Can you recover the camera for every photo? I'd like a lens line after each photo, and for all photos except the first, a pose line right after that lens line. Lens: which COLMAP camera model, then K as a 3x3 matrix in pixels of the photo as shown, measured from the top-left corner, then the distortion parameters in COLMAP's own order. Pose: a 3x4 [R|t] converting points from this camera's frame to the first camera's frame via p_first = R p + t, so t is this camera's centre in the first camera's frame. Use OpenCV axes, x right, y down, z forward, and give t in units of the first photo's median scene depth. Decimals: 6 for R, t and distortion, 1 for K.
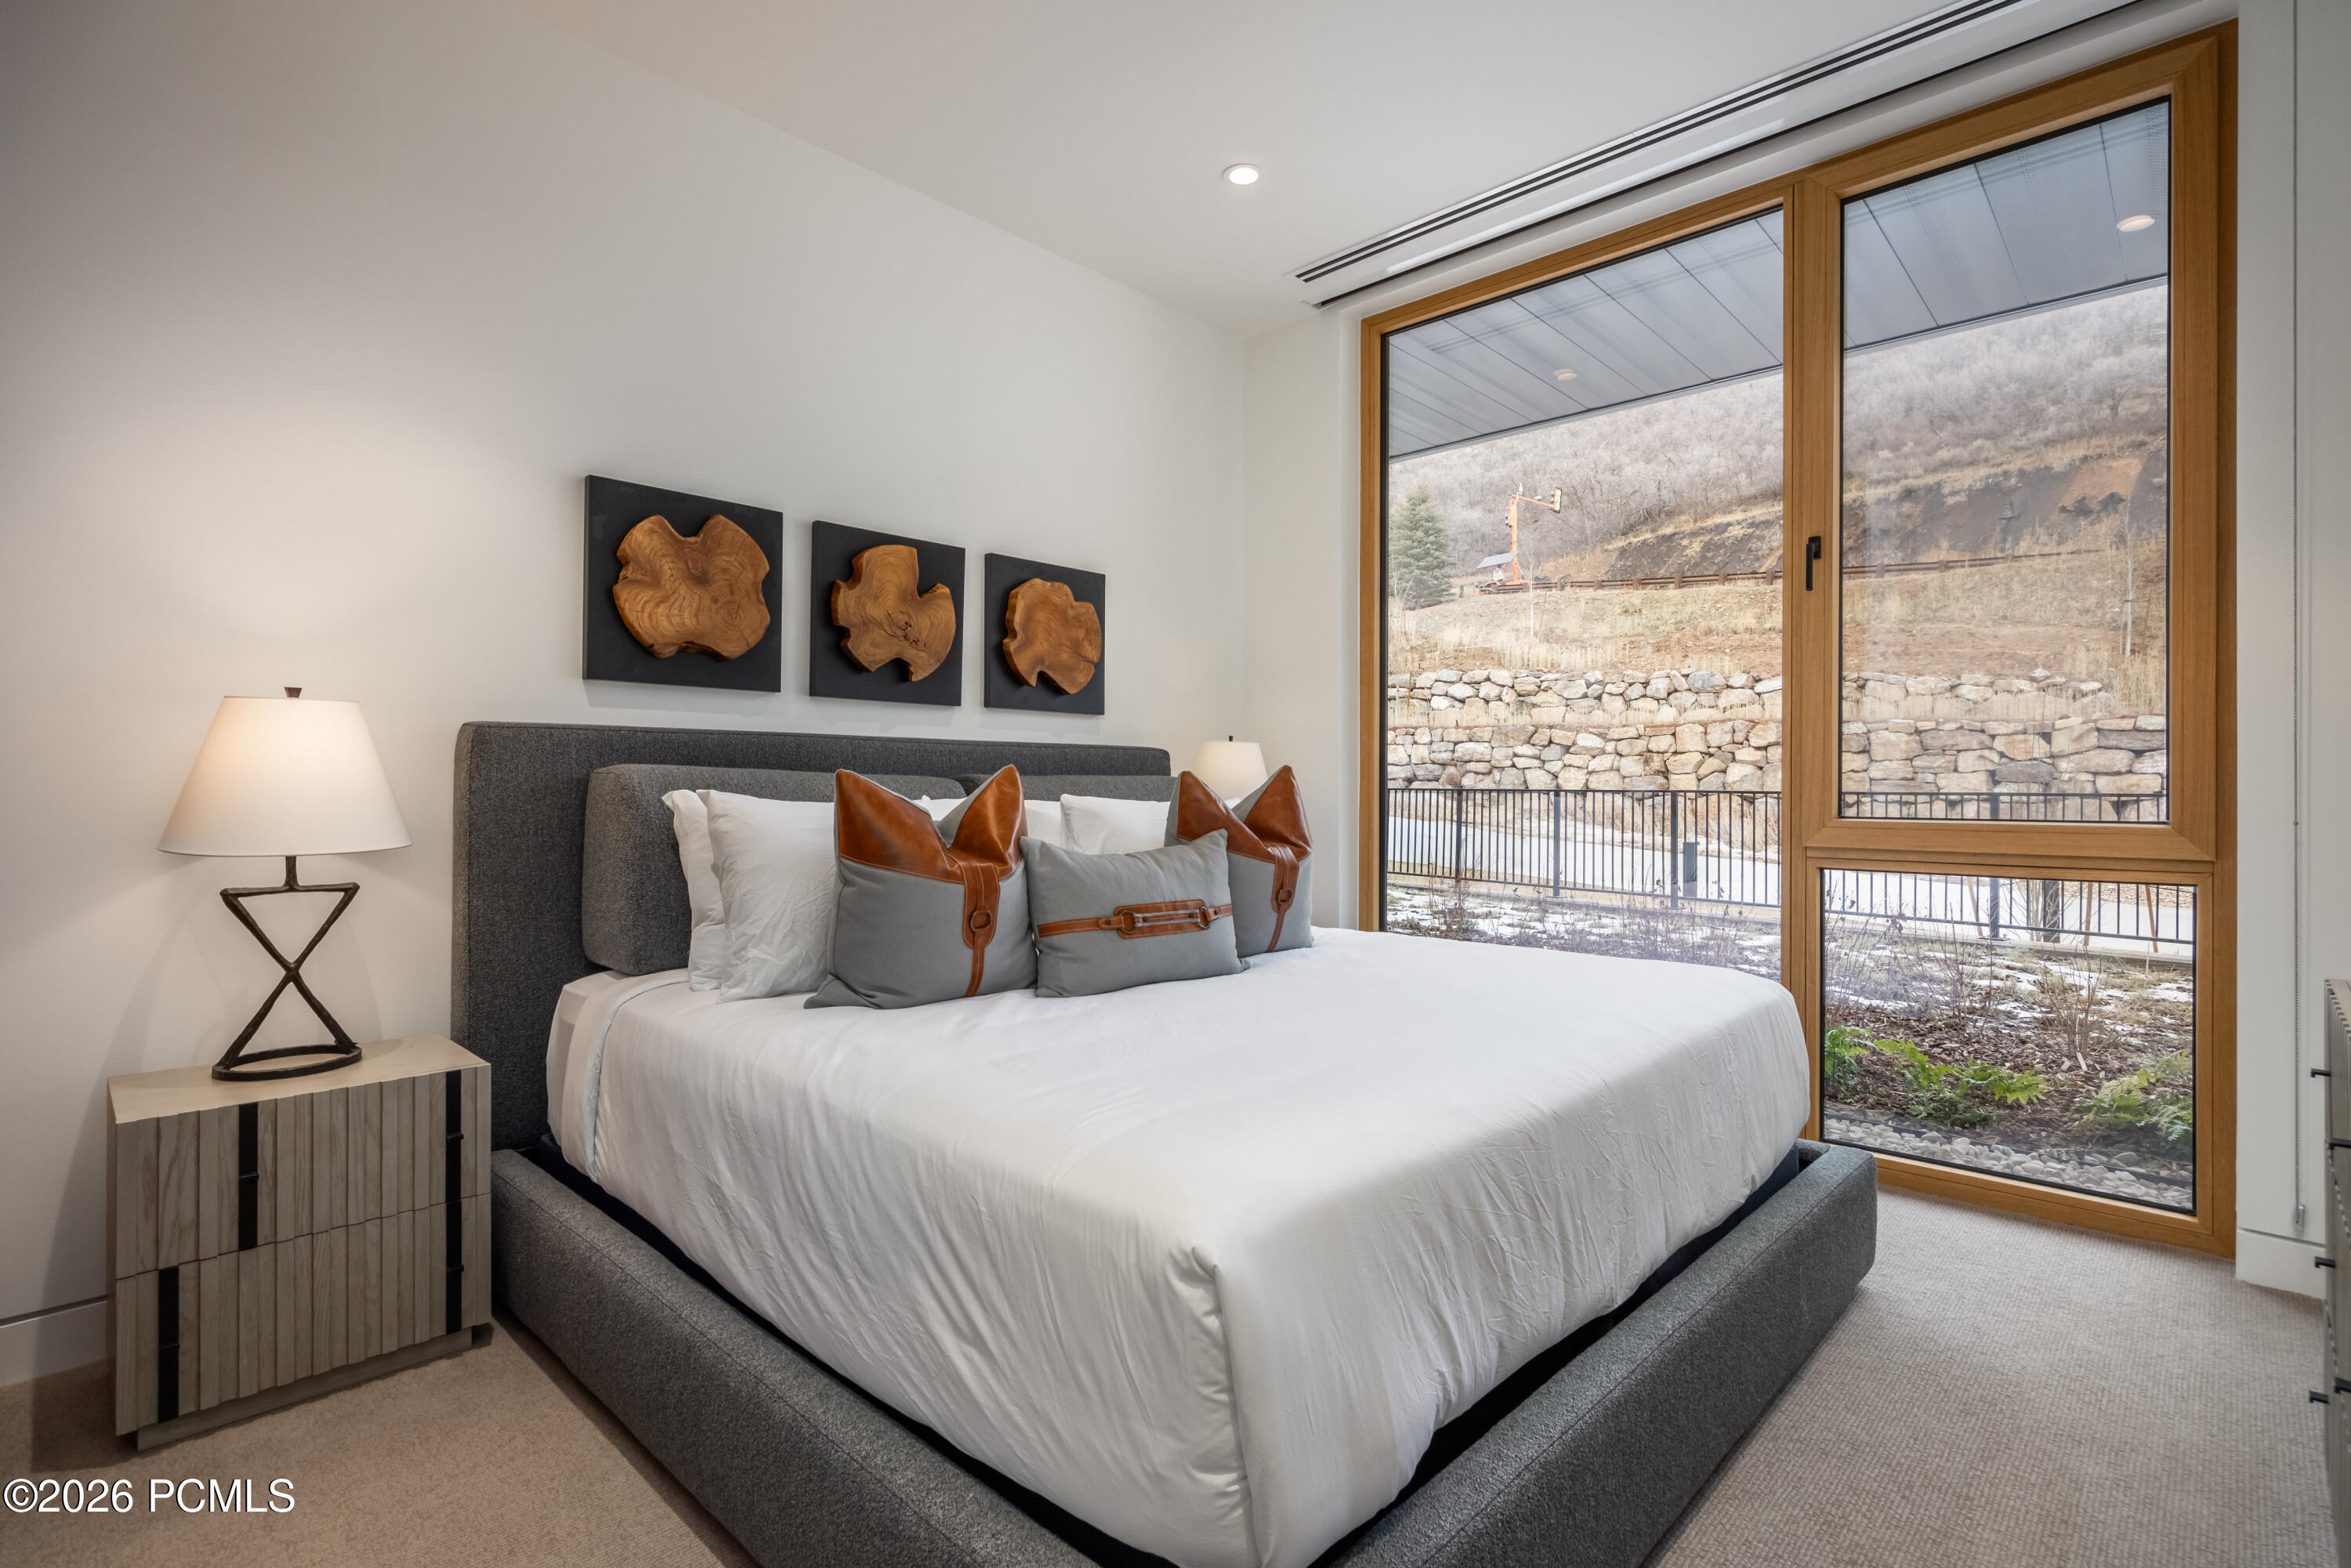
lens RADIAL K [[1093.9, 0, 1213.8], [0, 1093.9, 777.5], [0, 0, 1]] dist [-0.001153, 0.001733]
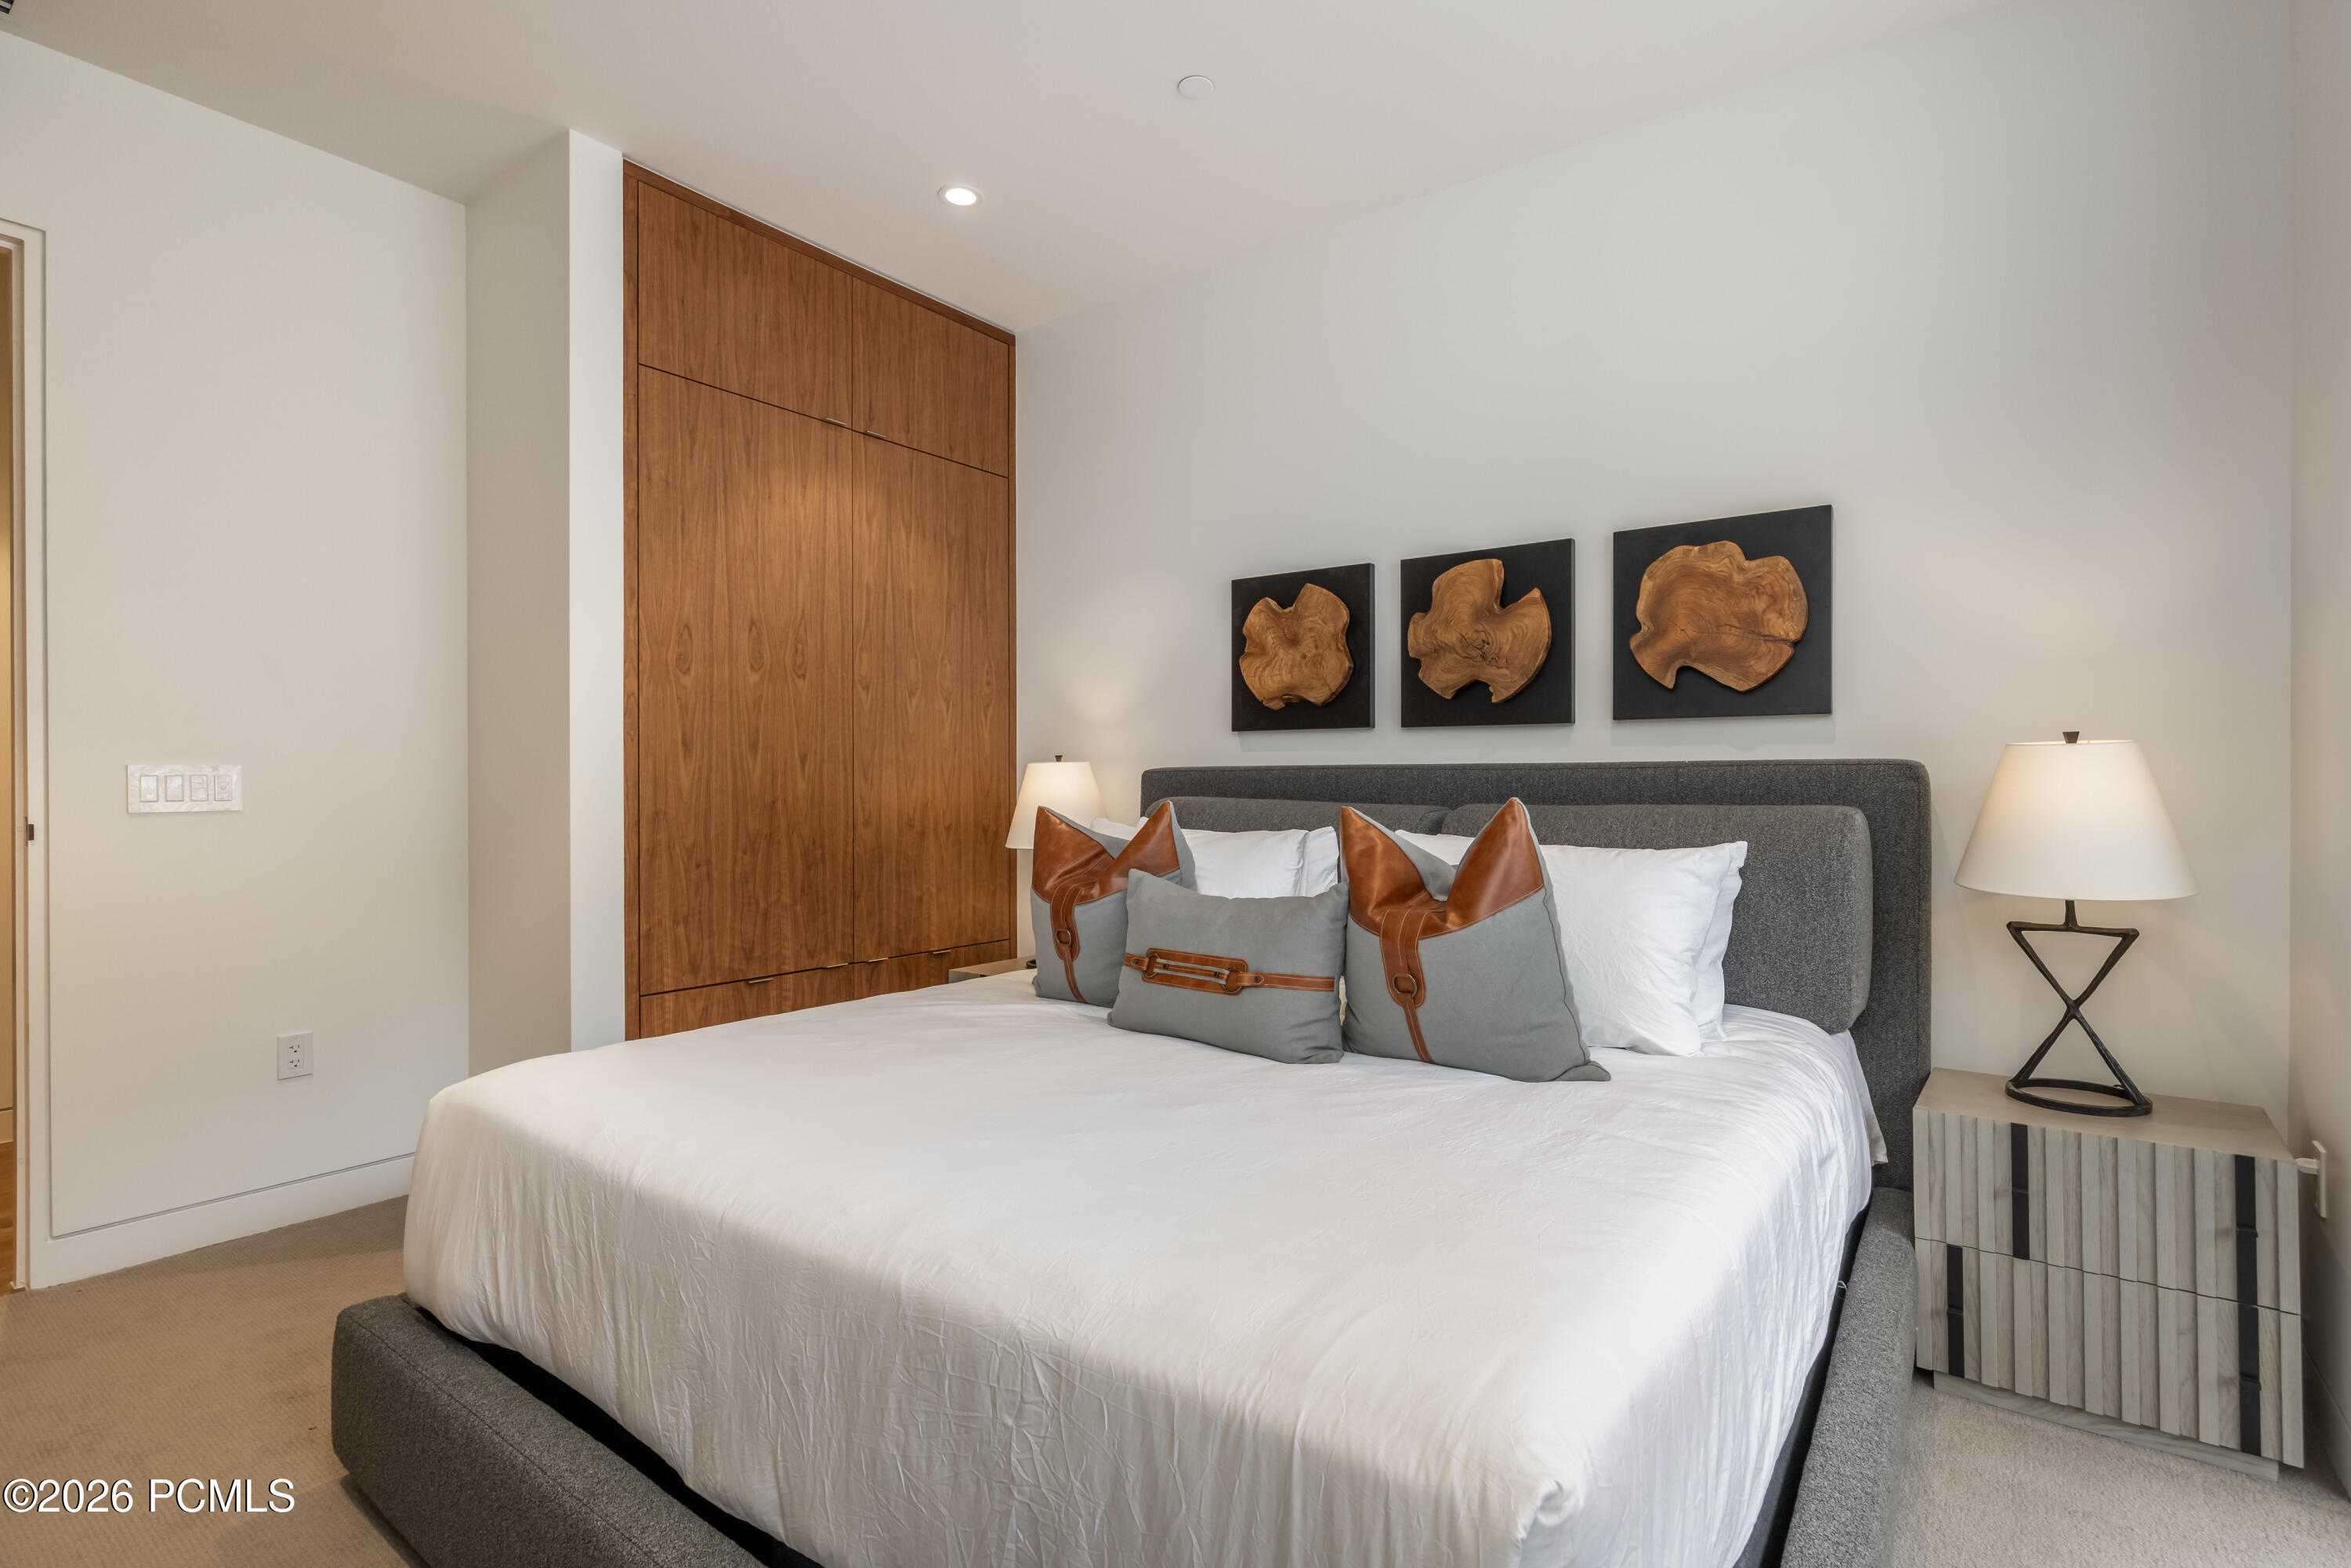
lens RADIAL K [[1093.9, 0, 1229.1], [0, 1093.9, 810.5], [0, 0, 1]] dist [-0.001153, 0.001733]
pose [[0.139786, -0.001291, -0.990181, 0.551393], [-0.008392, 0.999962, -0.002488, 0.006383], [0.990146, 0.008658, 0.139770, 0.591990]]
